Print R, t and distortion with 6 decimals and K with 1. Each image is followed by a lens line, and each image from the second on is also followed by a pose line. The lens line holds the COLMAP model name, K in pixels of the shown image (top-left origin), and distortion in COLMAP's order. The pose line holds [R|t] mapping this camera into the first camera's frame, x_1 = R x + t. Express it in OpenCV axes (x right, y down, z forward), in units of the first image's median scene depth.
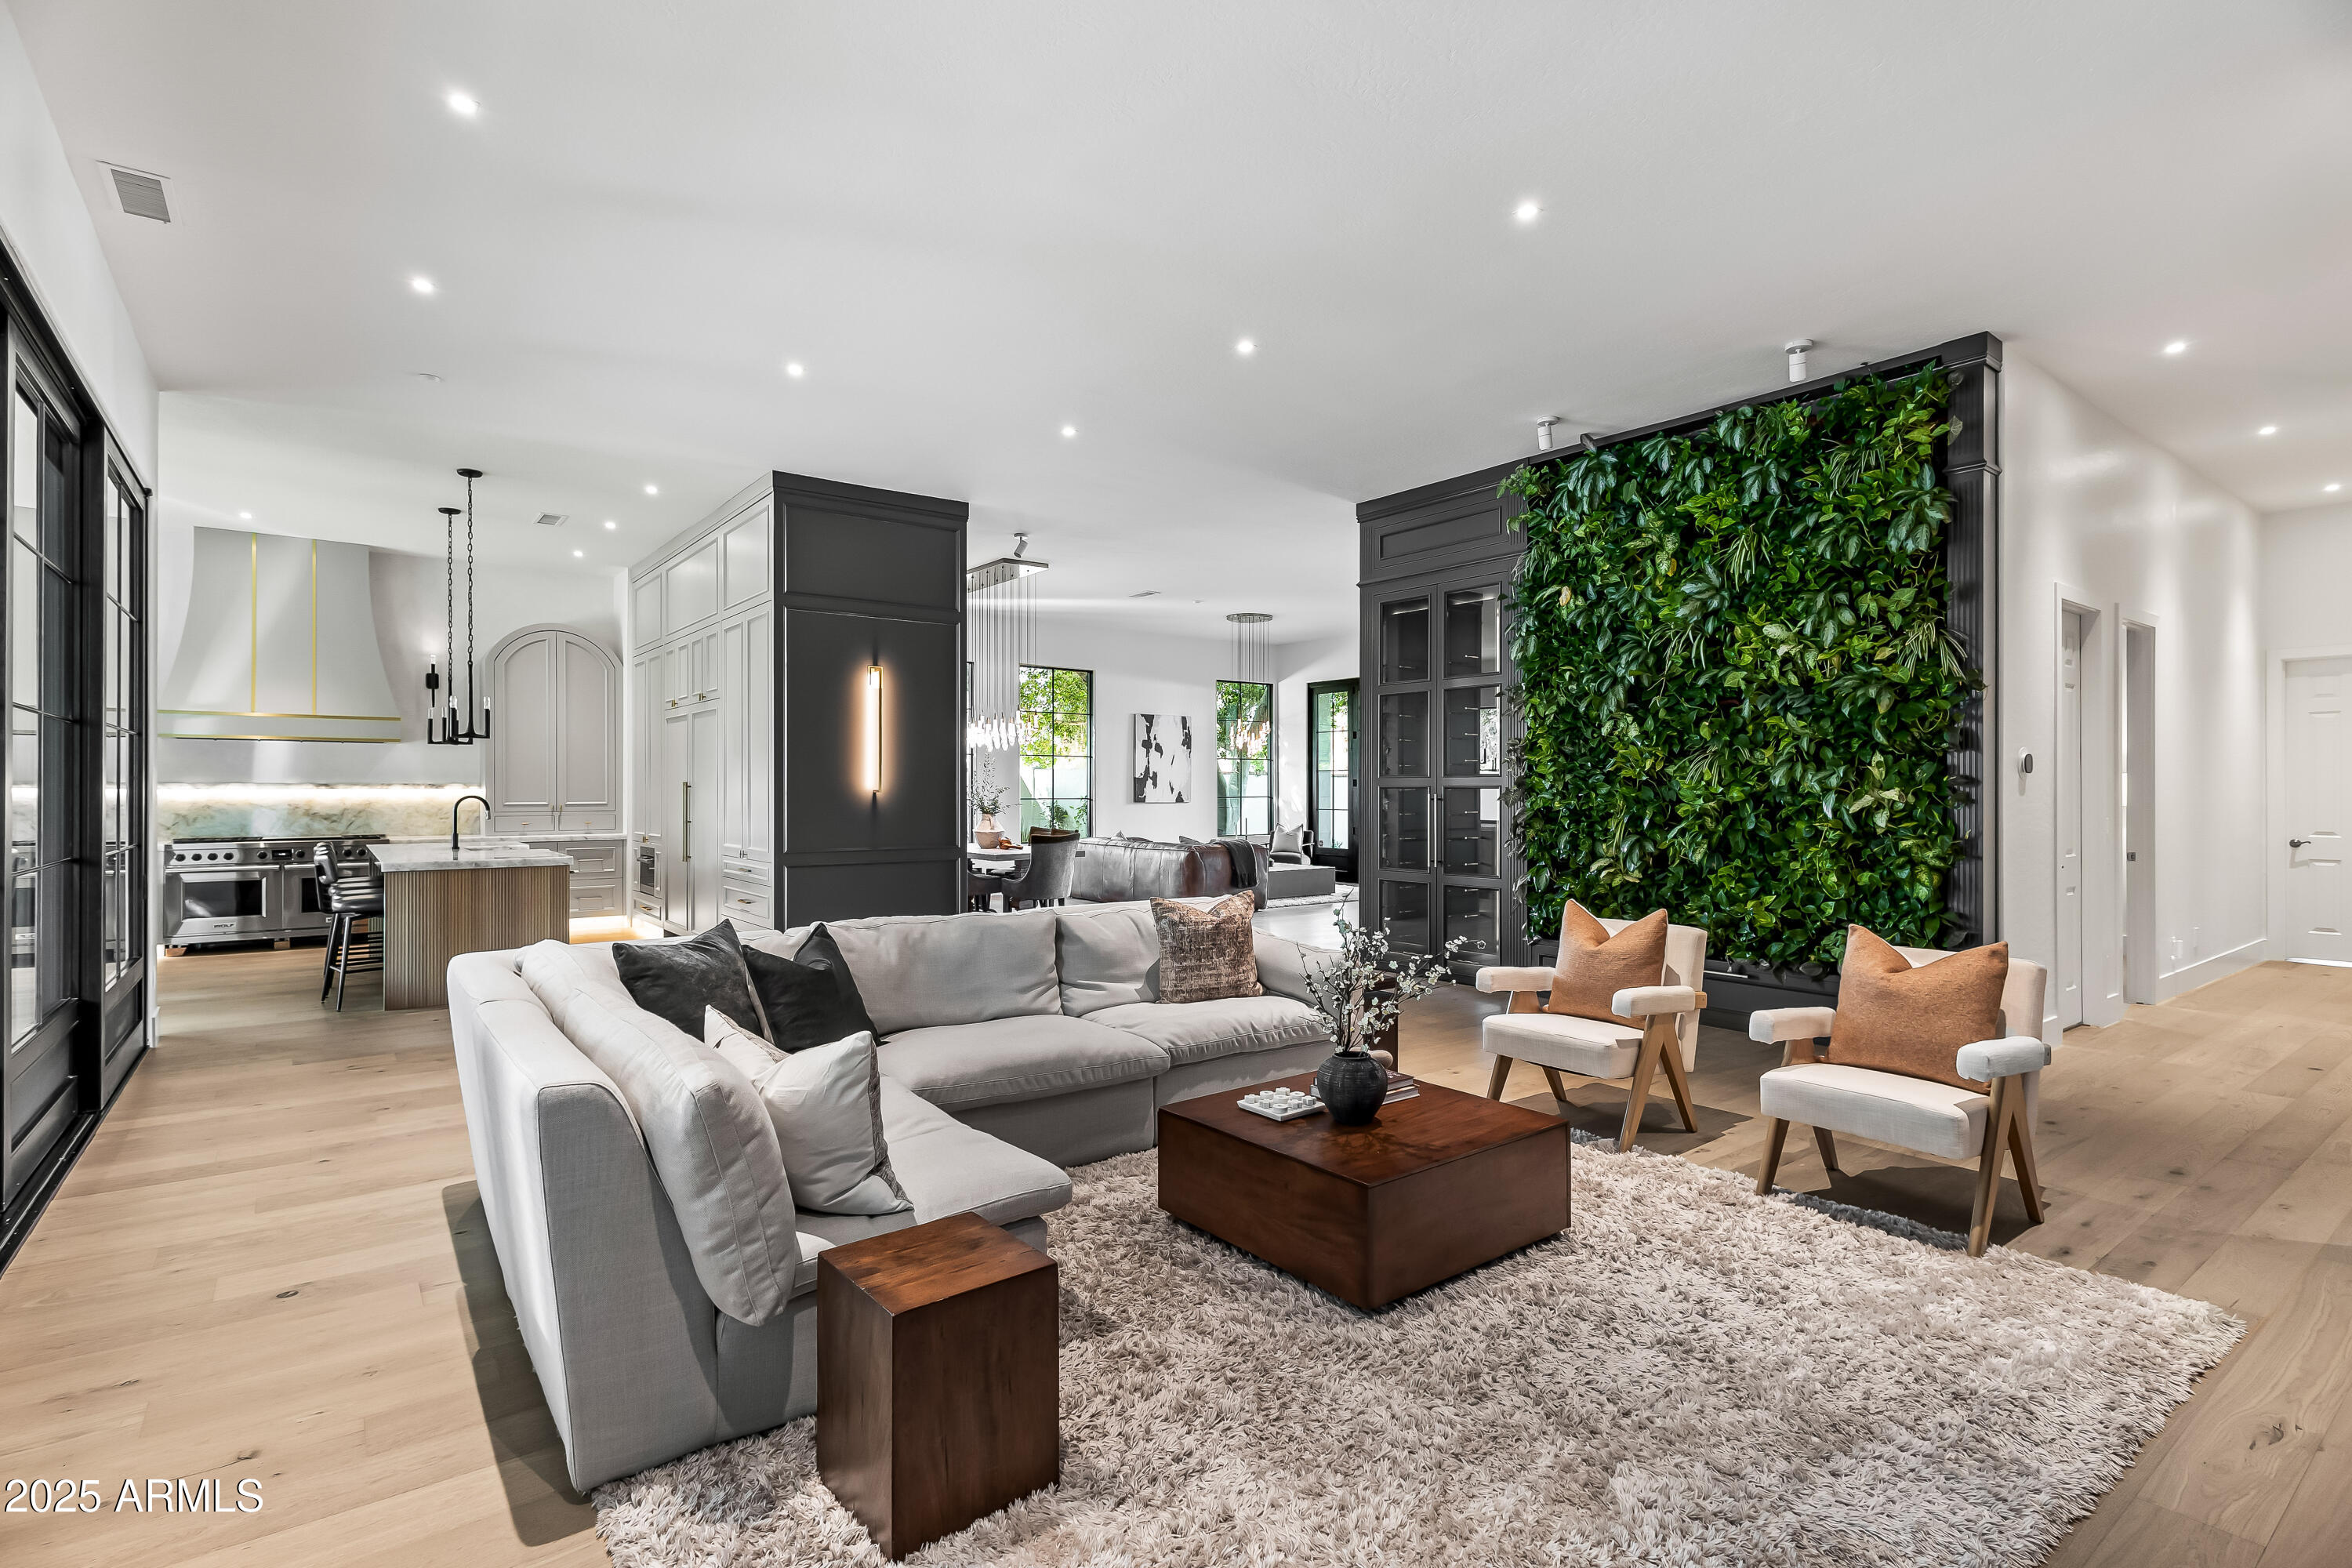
lens RADIAL K [[1085.4, 0, 1179.2], [0, 1085.4, 790.5], [0, 0, 1]] dist [0.006366, 0.000091]
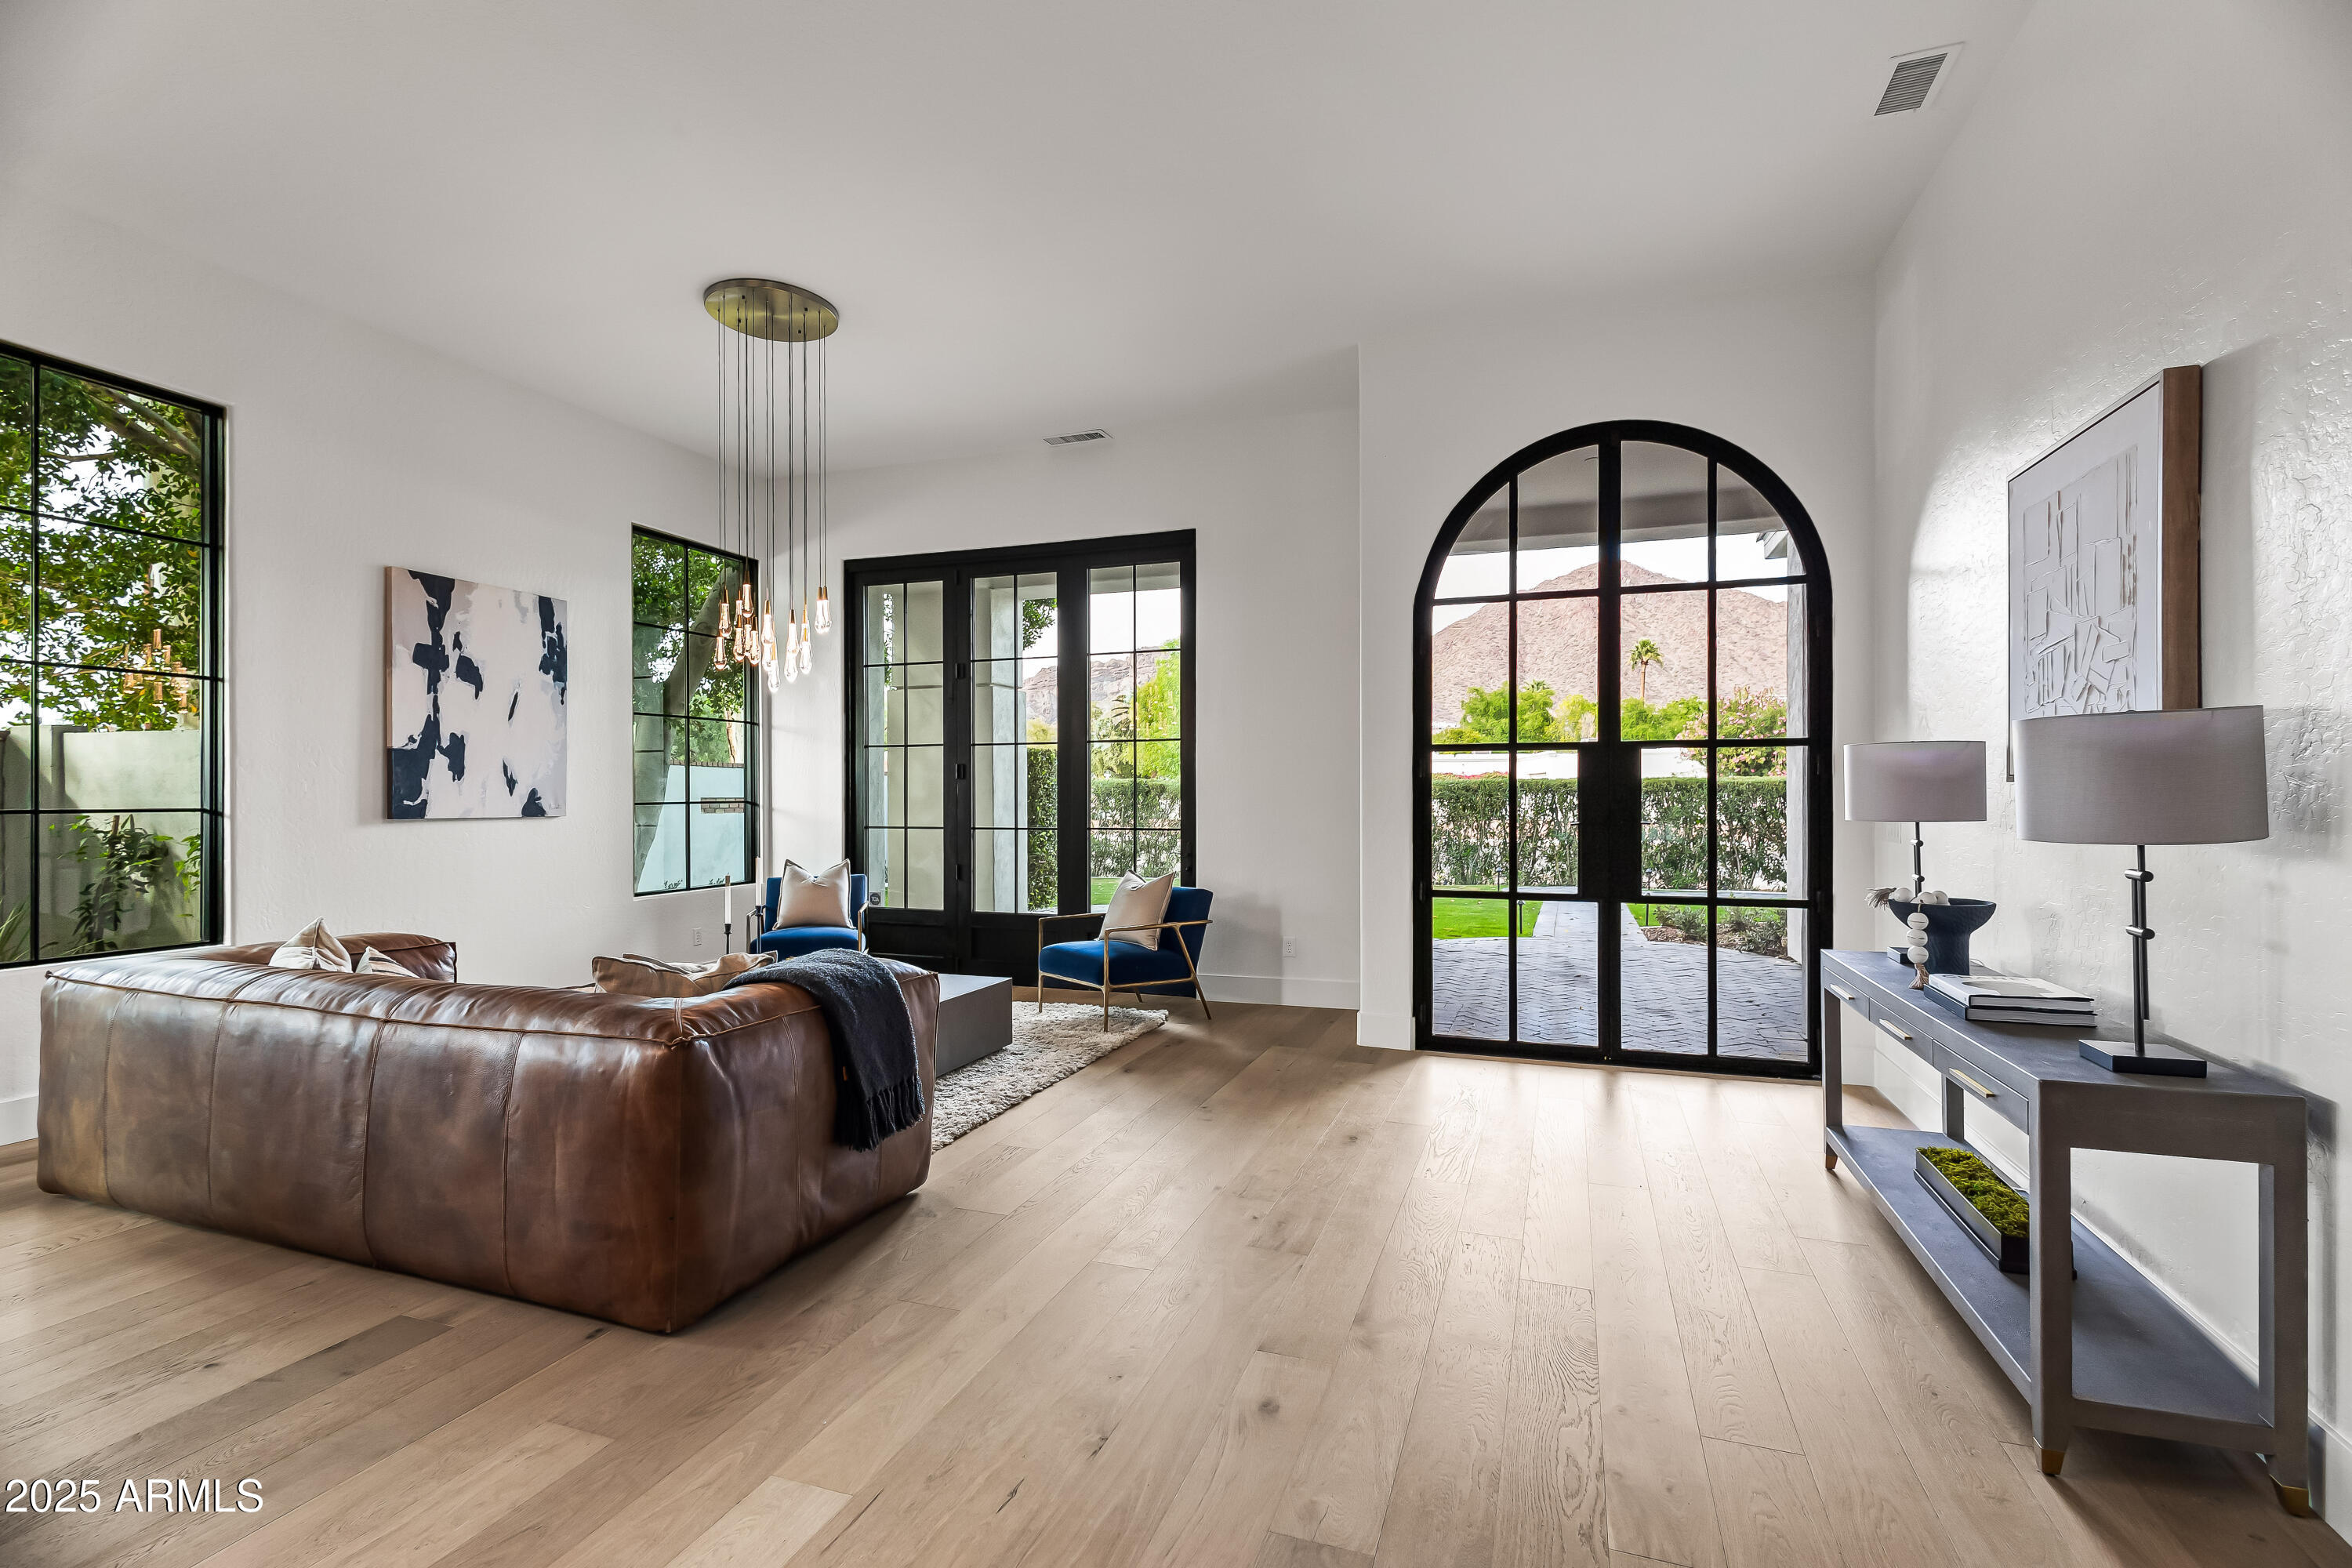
lens RADIAL K [[1085.4, 0, 1179.2], [0, 1085.4, 790.5], [0, 0, 1]] dist [0.006366, 0.000091]
pose [[0.837929, -0.000642, 0.545779, -0.024273], [0.004773, 0.999970, -0.006151, 0.006612], [-0.545758, 0.007759, 0.837907, 0.726695]]
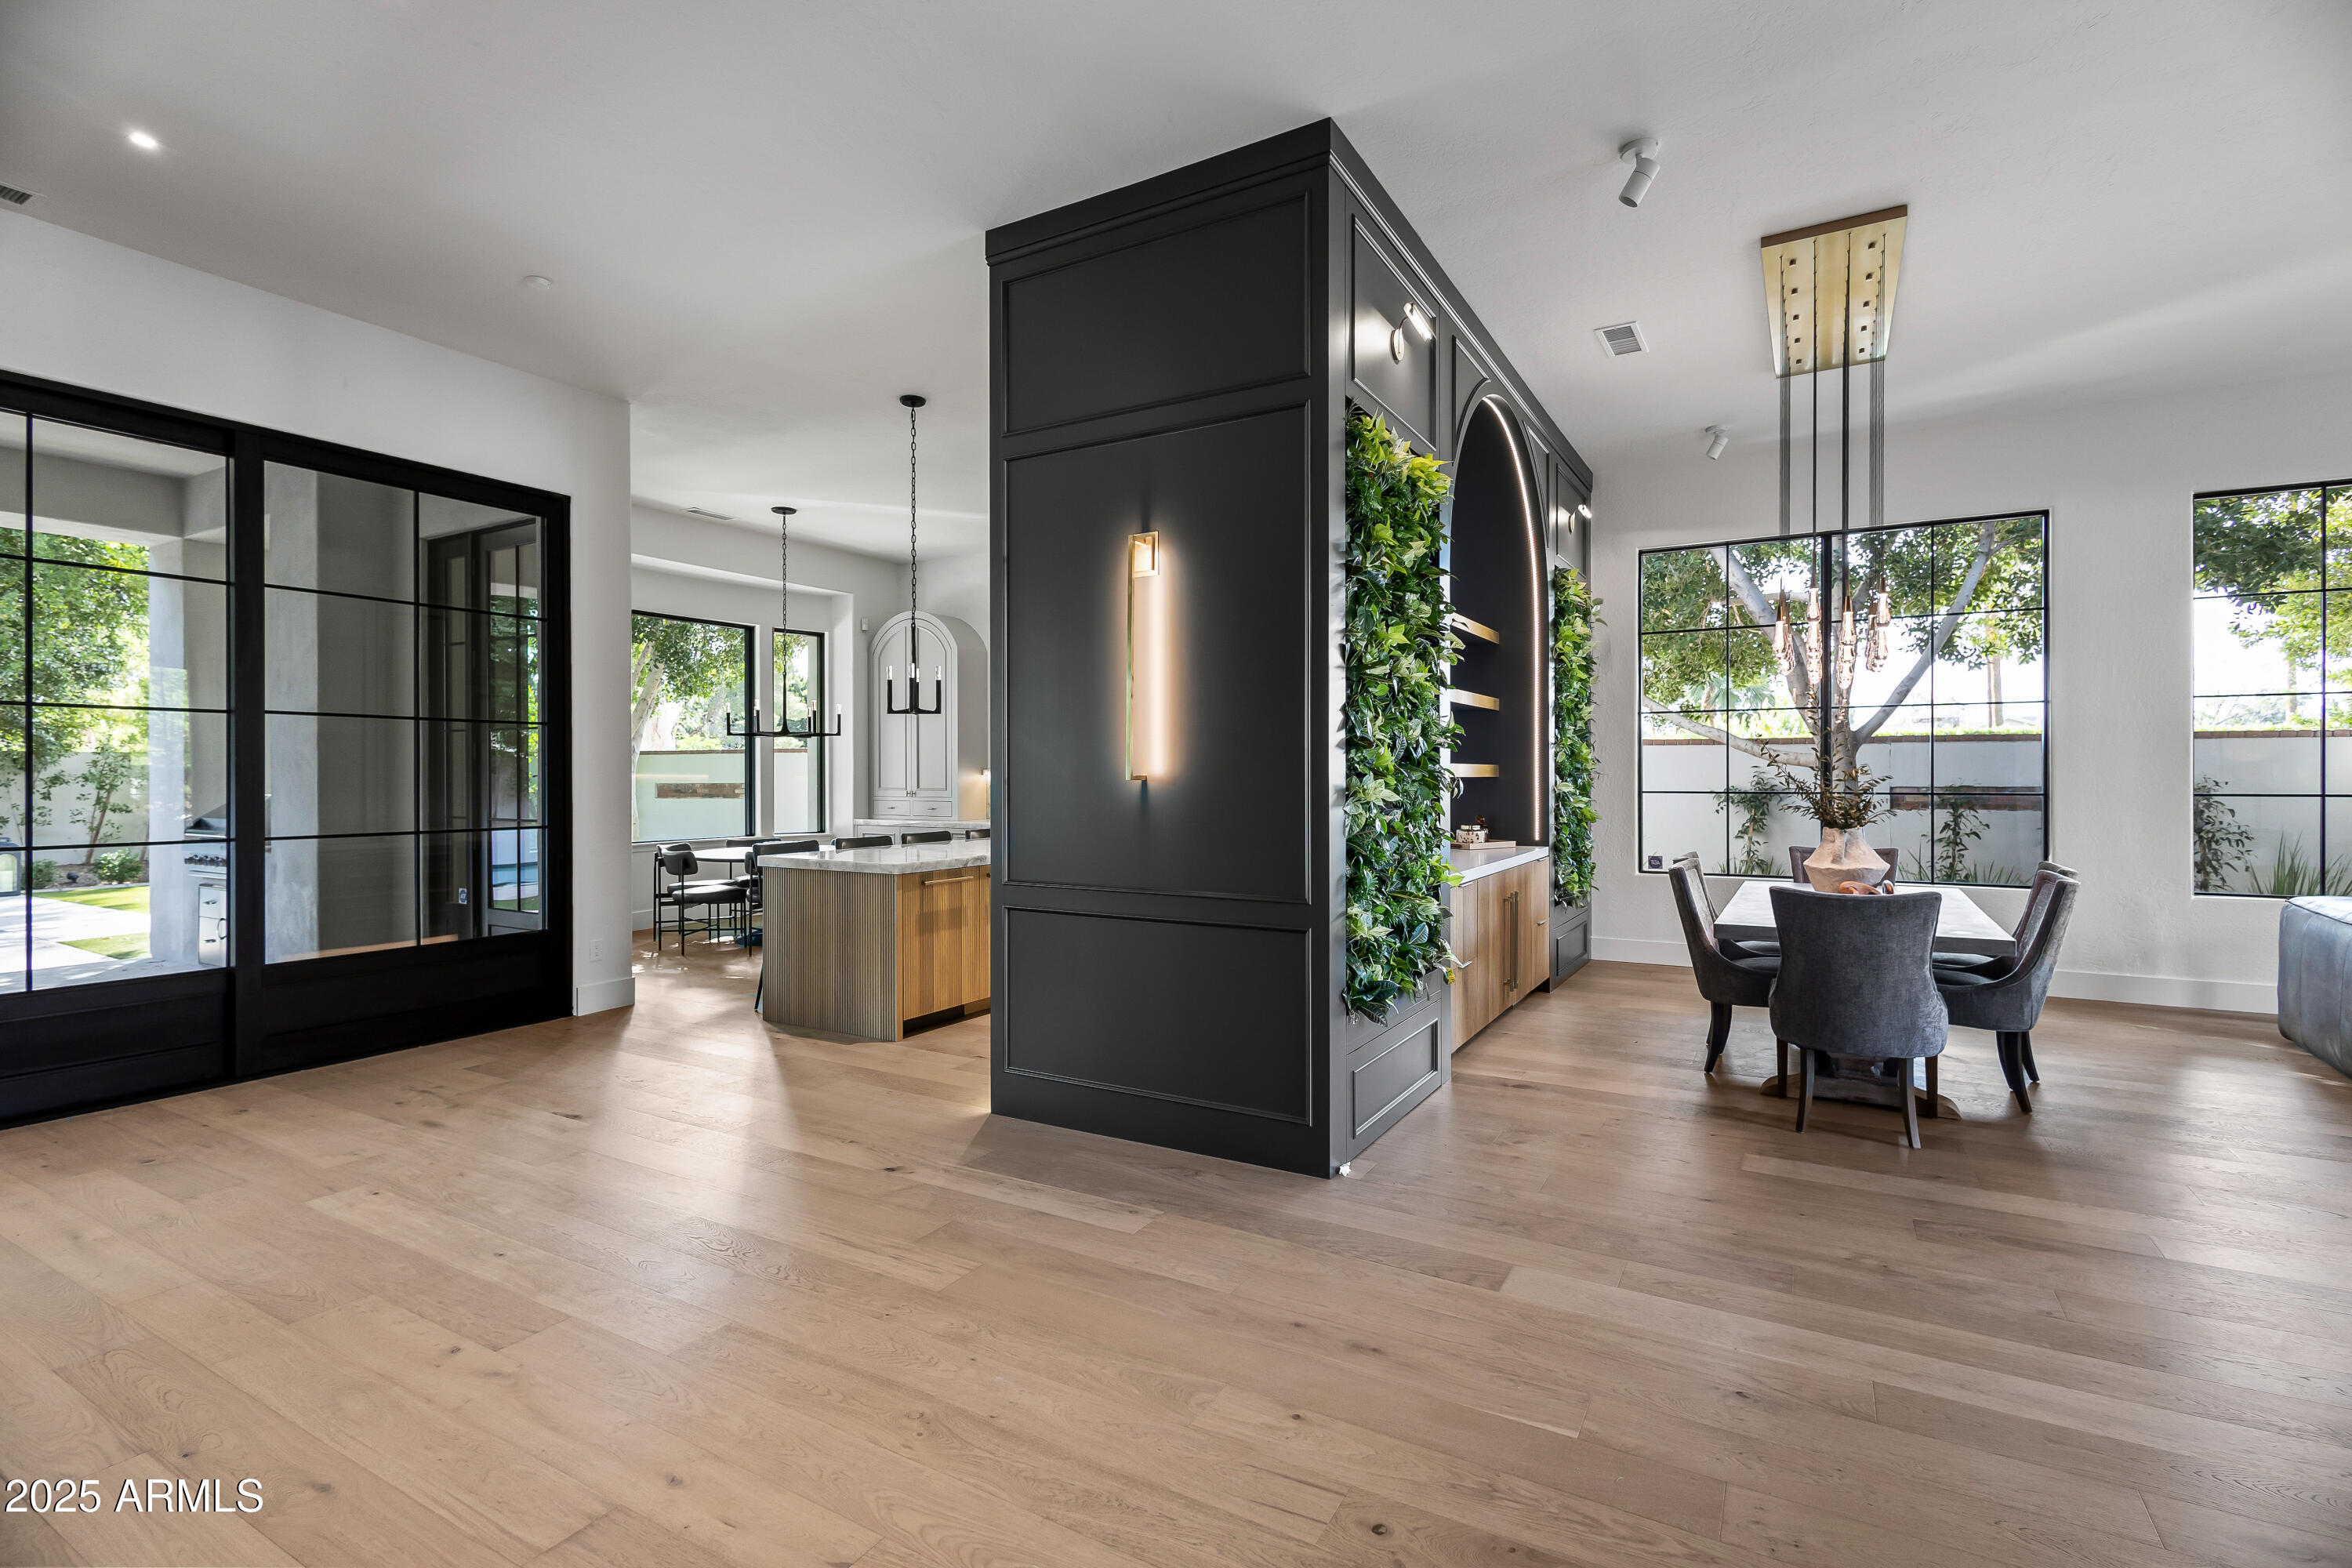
lens RADIAL K [[1087.1, 0, 1165.8], [0, 1087.1, 777.2], [0, 0, 1]] dist [0.006761, -0.000074]
pose [[0.374624, 0.000052, -0.927177, 0.132196], [-0.000191, 1.000000, -0.000021, 0.001065], [0.927177, 0.000185, 0.374624, 0.527198]]
